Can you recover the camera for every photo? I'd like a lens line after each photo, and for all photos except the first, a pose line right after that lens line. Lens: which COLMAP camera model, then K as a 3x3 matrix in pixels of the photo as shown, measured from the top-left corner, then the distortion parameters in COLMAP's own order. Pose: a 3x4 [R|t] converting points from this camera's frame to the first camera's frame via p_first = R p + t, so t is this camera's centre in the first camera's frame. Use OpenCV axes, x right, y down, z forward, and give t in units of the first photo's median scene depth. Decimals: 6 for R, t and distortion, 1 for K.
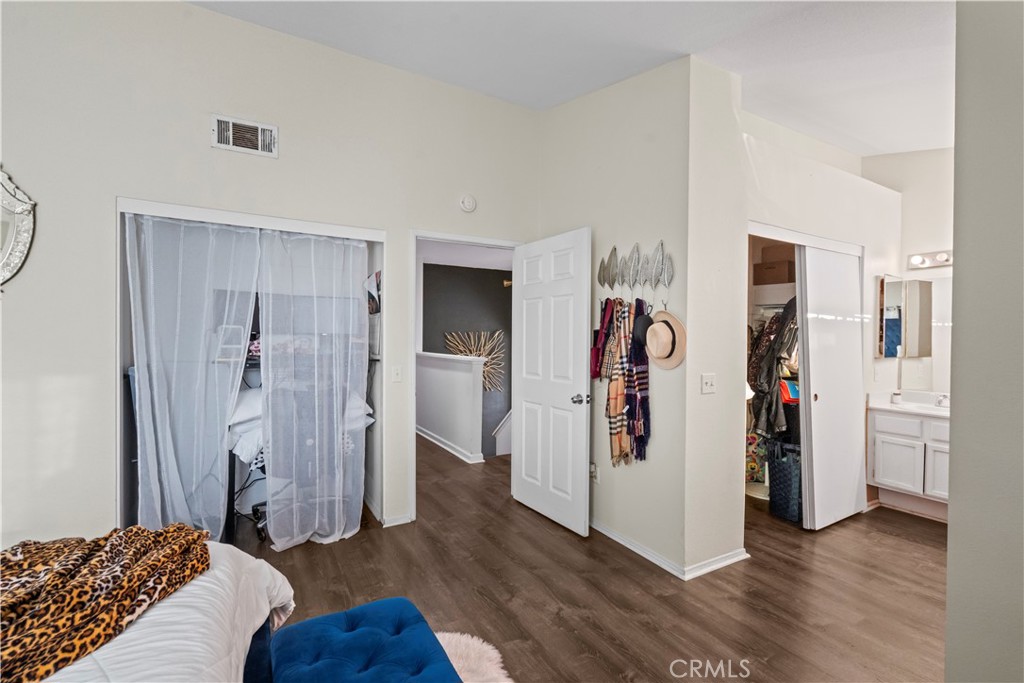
lens RADIAL K [[455.4, 0, 513.8], [0, 455.4, 341.9], [0, 0, 1]] dist [-0.001178, -0.000378]
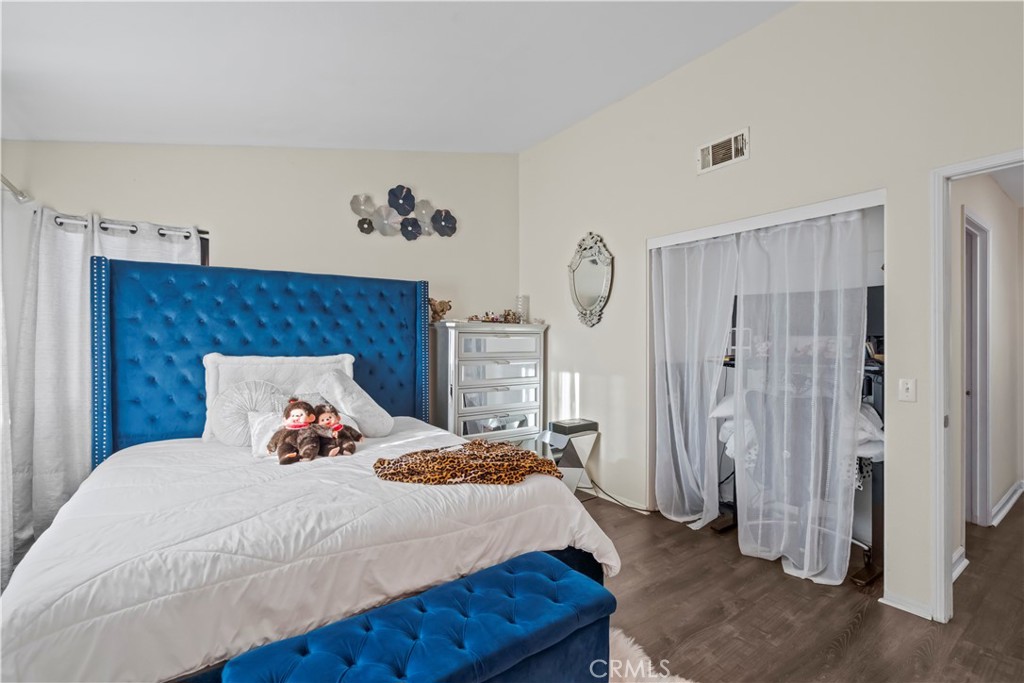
lens RADIAL K [[455.4, 0, 513.8], [0, 455.4, 341.9], [0, 0, 1]] dist [-0.001178, -0.000378]
pose [[0.102387, -0.007902, -0.994713, 0.397244], [-0.008196, 0.999928, -0.008787, 0.010579], [0.994711, 0.009052, 0.102314, 0.373959]]
